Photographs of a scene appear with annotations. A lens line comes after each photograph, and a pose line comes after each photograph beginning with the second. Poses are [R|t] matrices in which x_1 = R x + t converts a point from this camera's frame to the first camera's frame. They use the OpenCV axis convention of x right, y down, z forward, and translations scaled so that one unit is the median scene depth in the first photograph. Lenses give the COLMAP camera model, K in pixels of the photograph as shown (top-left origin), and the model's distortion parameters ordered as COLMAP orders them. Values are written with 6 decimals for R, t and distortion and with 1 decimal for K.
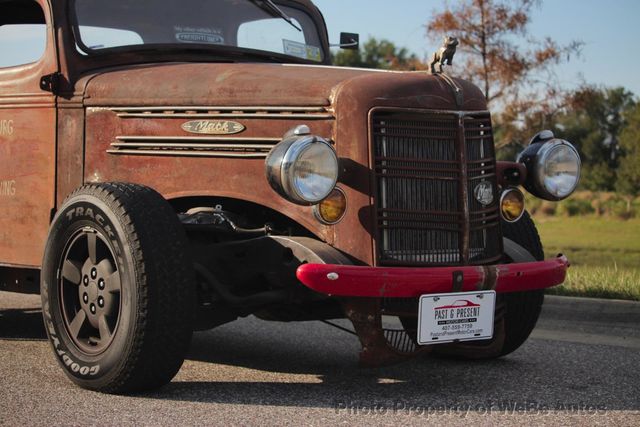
lens RADIAL K [[1627.6, 0, 320.0], [0, 1627.6, 213.5], [0, 0, 1]] dist [-0.336925, -0.253102]
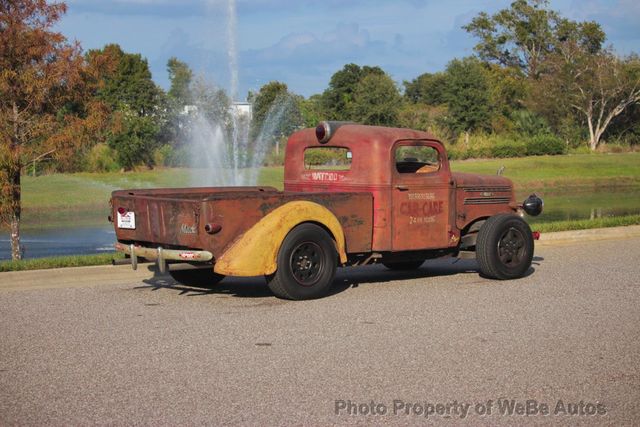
lens RADIAL K [[1618.5, 0, 320.0], [0, 1618.5, 213.5], [0, 0, 1]] dist [-0.329242, -0.113403]
pose [[-0.021867, -0.060338, 0.997938, -3.230612], [0.021789, 0.997911, 0.060813, -0.216438], [-0.999523, 0.023074, -0.020507, 1.415556]]
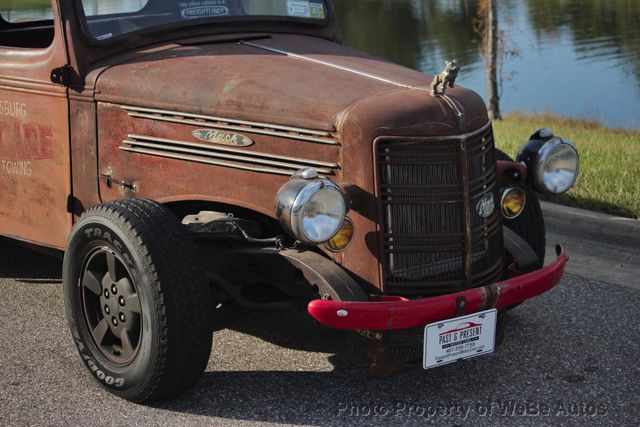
lens RADIAL K [[1633.1, 0, 320.0], [0, 1633.1, 213.5], [0, 0, 1]] dist [-0.409343, 0.392994]
pose [[0.999746, -0.022087, -0.004500, -0.000440], [0.022540, 0.981791, 0.188622, -0.203617], [0.000252, -0.188676, 0.982039, -0.024273]]
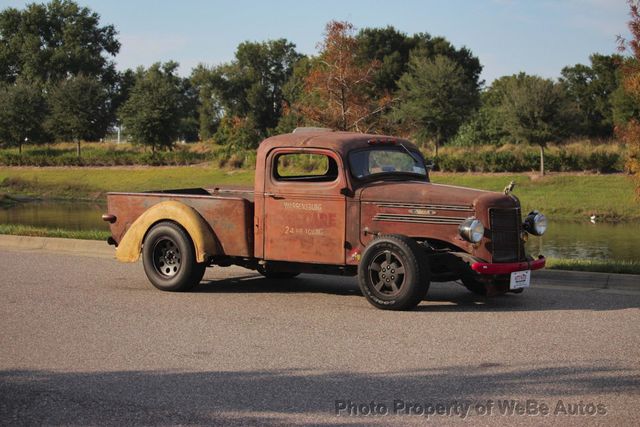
lens RADIAL K [[1633.1, 0, 320.0], [0, 1633.1, 213.5], [0, 0, 1]] dist [-0.409343, 0.392994]
pose [[0.975860, -0.016957, 0.217740, -0.845169], [0.009130, 0.999277, 0.036902, -0.156225], [-0.218208, -0.034023, 0.975309, -1.658996]]
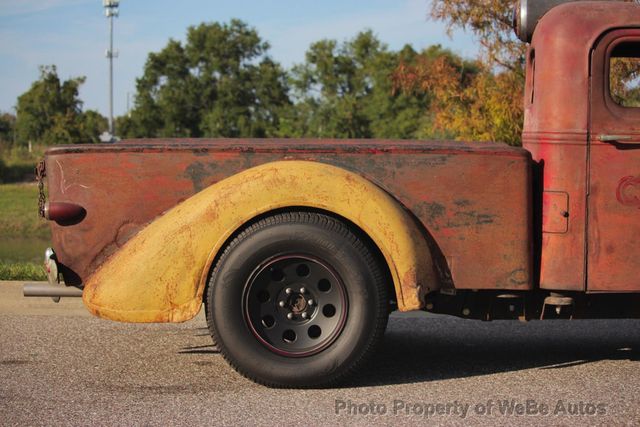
lens RADIAL K [[1627.6, 0, 320.0], [0, 1627.6, 213.5], [0, 0, 1]] dist [-0.336925, -0.253102]
pose [[0.657815, -0.043668, 0.751913, -1.355729], [0.017100, 0.998926, 0.043054, -0.082215], [-0.752986, -0.015464, 0.657855, 0.574985]]
